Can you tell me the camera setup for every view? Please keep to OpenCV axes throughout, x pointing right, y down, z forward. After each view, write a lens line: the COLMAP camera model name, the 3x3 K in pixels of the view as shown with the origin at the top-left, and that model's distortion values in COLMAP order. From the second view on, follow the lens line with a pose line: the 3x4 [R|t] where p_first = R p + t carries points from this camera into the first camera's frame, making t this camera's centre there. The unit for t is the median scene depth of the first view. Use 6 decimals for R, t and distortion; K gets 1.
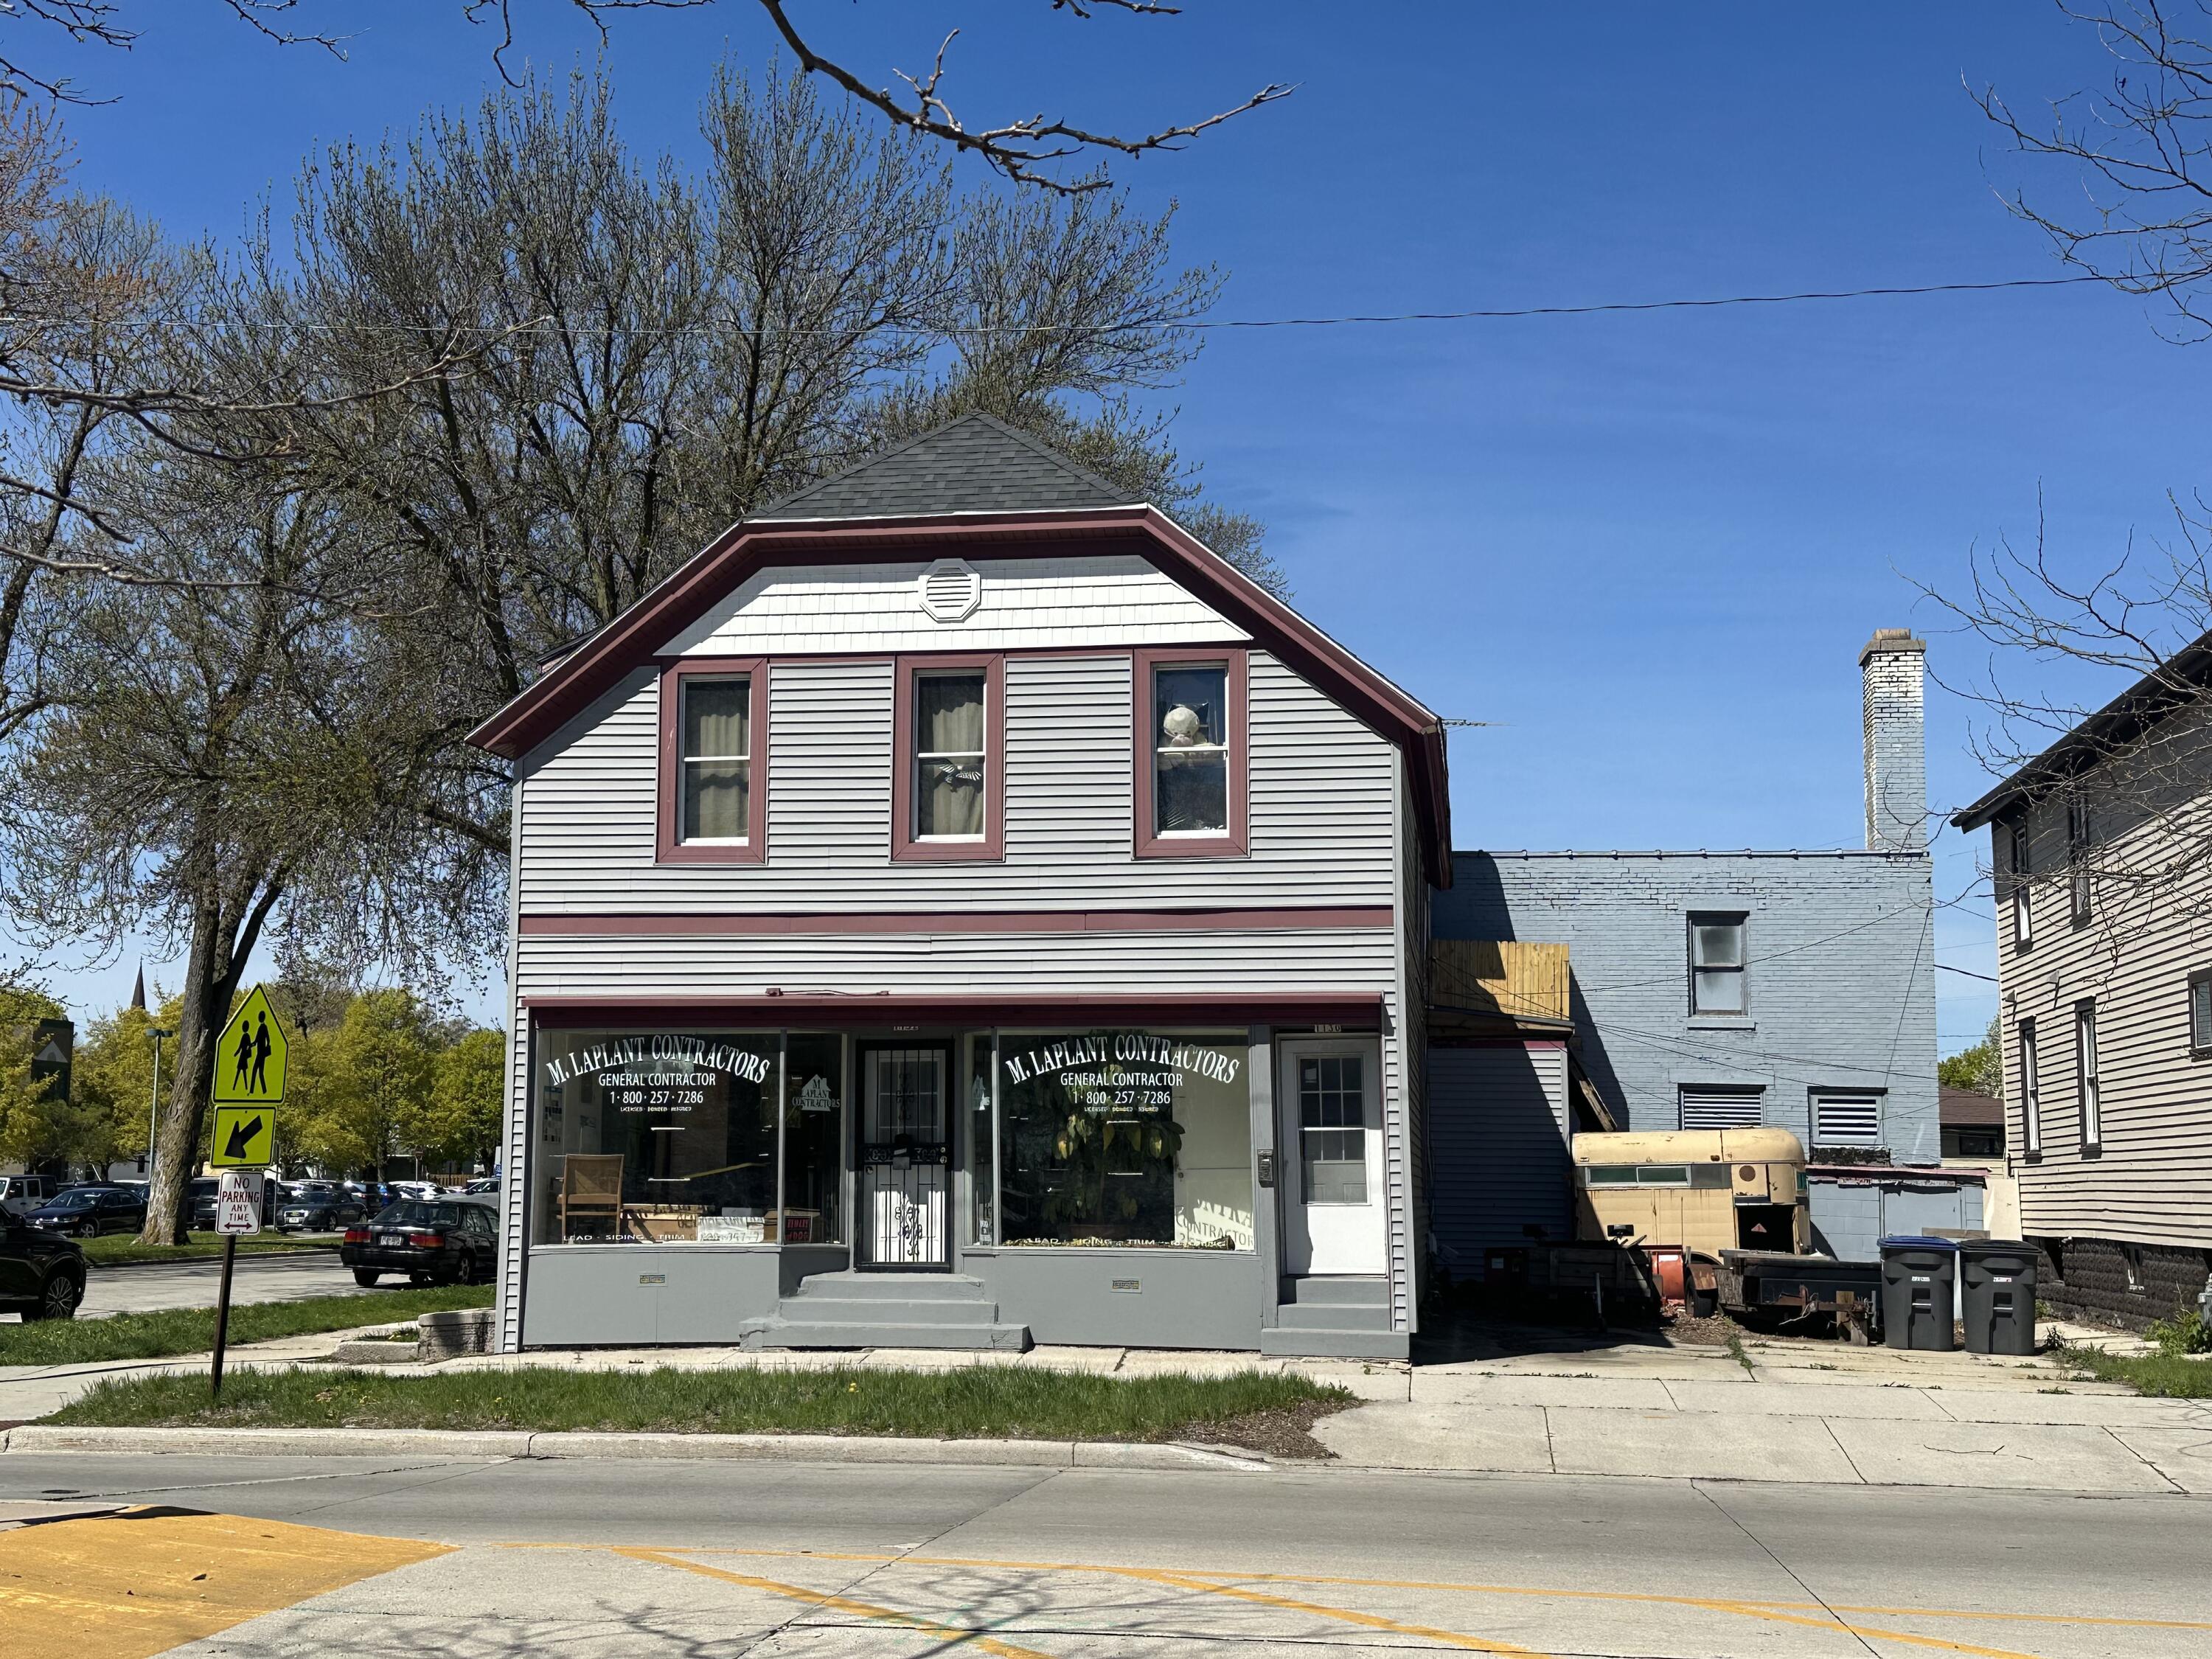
lens RADIAL K [[2547.8, 0, 1106.0], [0, 2547.8, 829.5], [0, 0, 1]] dist [0.012799, 0.003275]
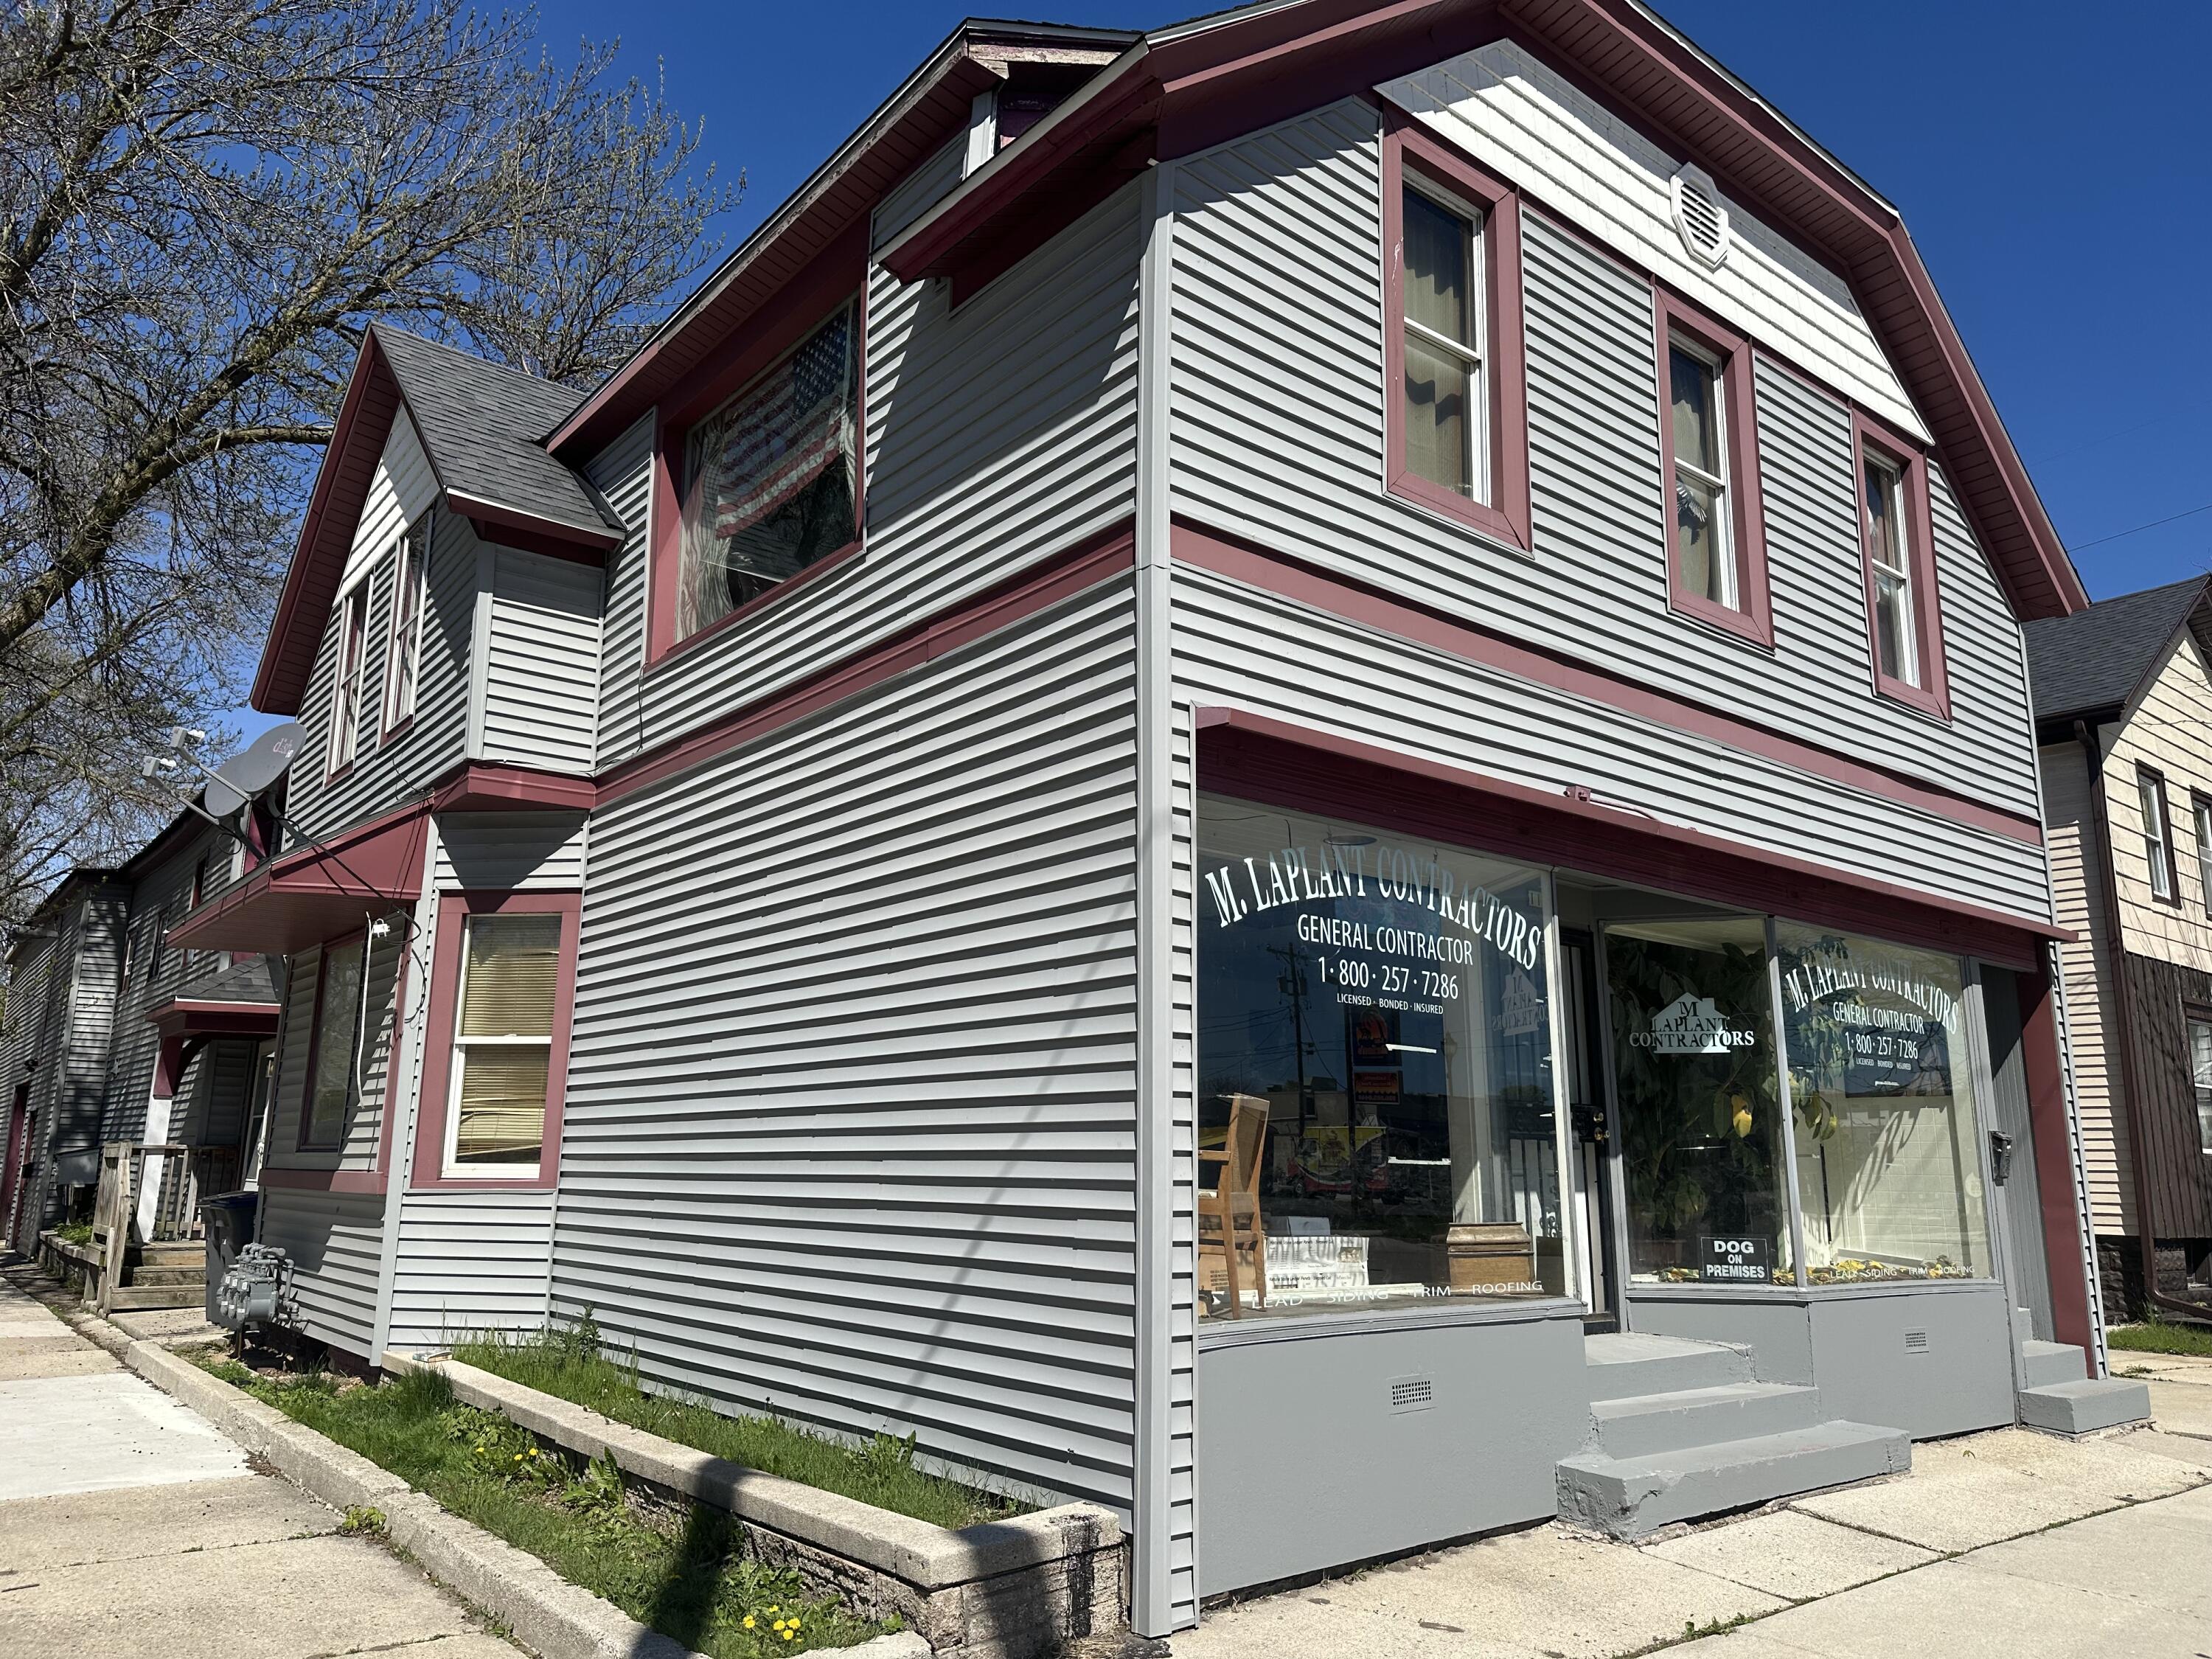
lens RADIAL K [[1599.3, 0, 1106.0], [0, 1599.3, 829.5], [0, 0, 1]] dist [0.008780, -0.000907]
pose [[0.690278, 0.163064, 0.704930, -0.418656], [-0.120006, 0.986582, -0.110703, 0.116484], [-0.713523, -0.008180, 0.700584, 0.834729]]
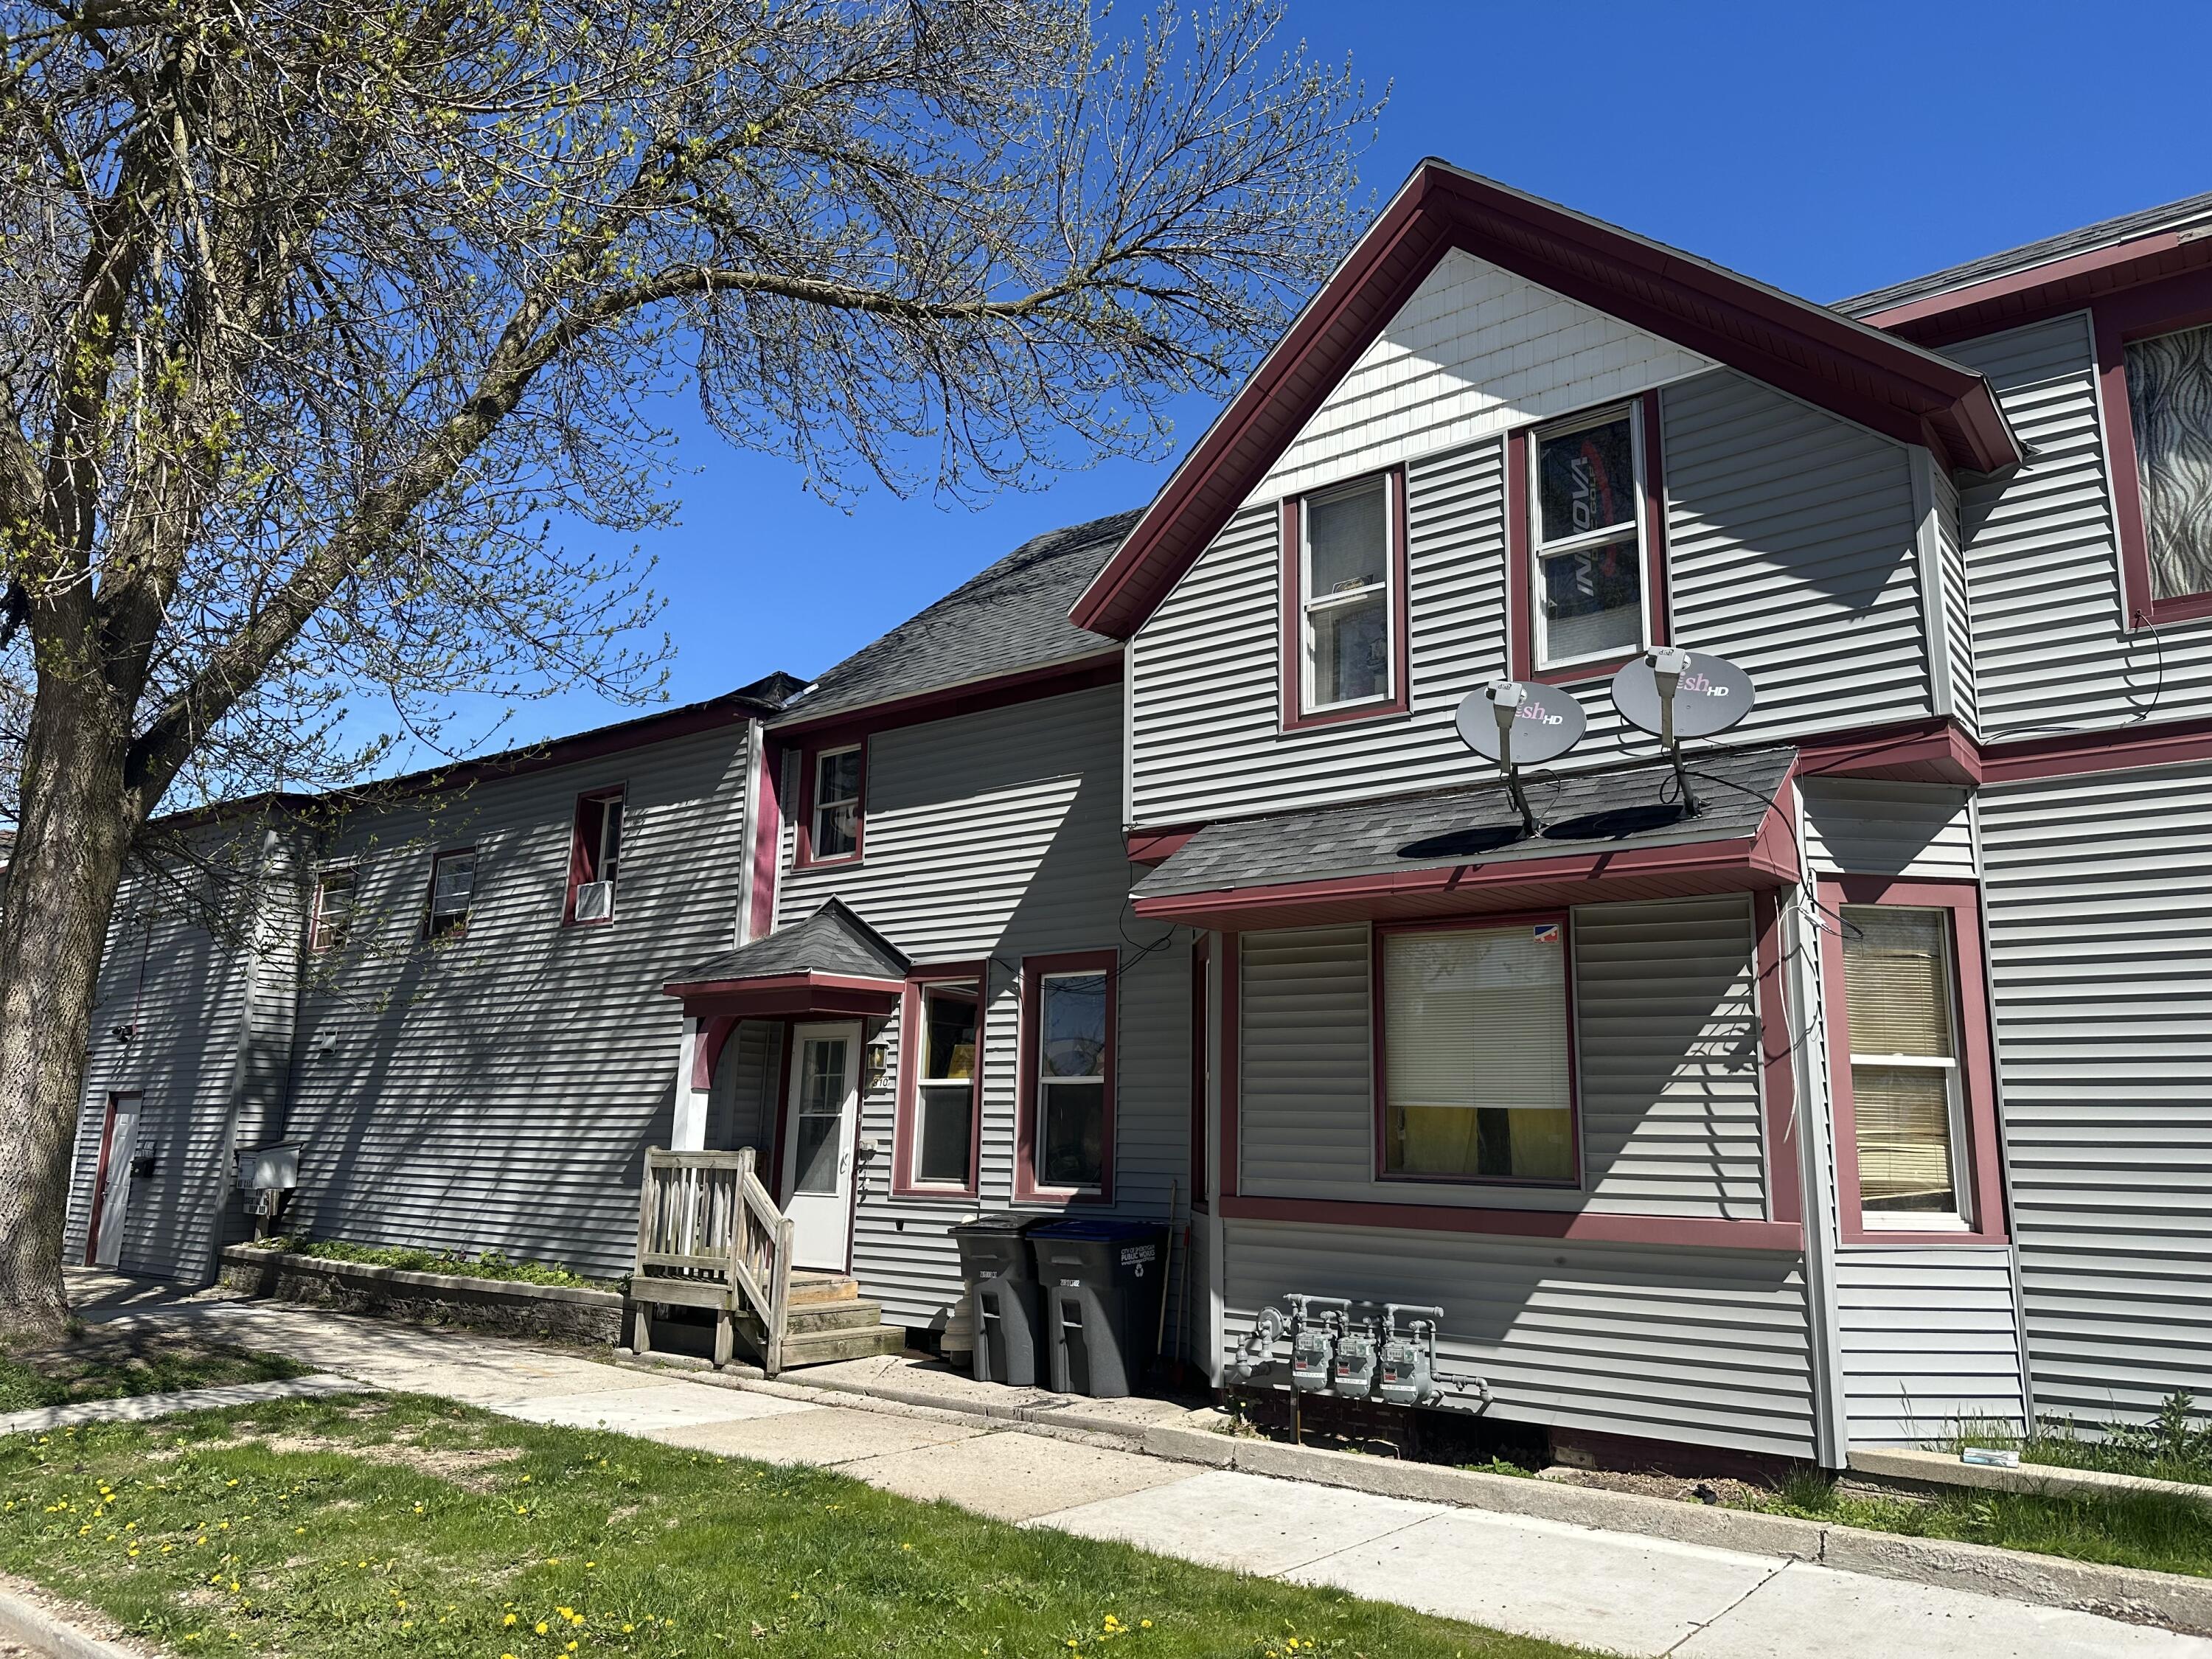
lens RADIAL K [[1599.3, 0, 1106.0], [0, 1599.3, 829.5], [0, 0, 1]] dist [0.008780, -0.000907]
pose [[0.513823, 0.183531, 0.838035, -0.506869], [-0.147807, 0.981180, -0.124255, 0.138104], [-0.845067, -0.060022, 0.531280, 1.008400]]
